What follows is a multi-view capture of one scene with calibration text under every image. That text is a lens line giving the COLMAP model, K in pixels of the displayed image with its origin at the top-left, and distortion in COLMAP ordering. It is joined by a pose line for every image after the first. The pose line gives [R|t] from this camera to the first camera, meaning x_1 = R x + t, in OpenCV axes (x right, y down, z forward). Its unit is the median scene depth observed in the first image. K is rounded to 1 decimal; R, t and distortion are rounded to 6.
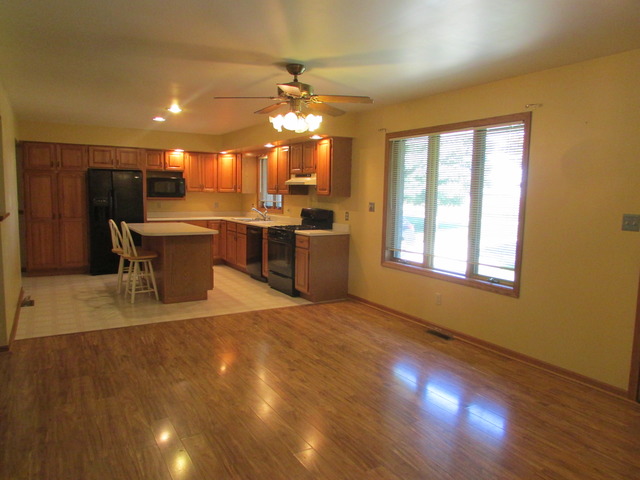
lens RADIAL K [[457.5, 0, 320.0], [0, 457.5, 240.0], [0, 0, 1]] dist [-0.012331, 0.002721]
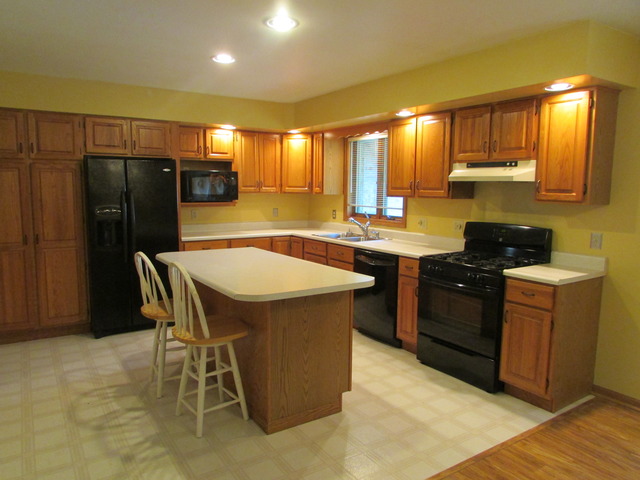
lens RADIAL K [[457.5, 0, 319.8], [0, 457.5, 240.8], [0, 0, 1]] dist [-0.012331, 0.002721]
pose [[0.999089, -0.010923, 0.041266, -0.238571], [0.010475, 0.999884, 0.011057, -0.051668], [-0.041381, -0.010615, 0.999087, 0.413198]]
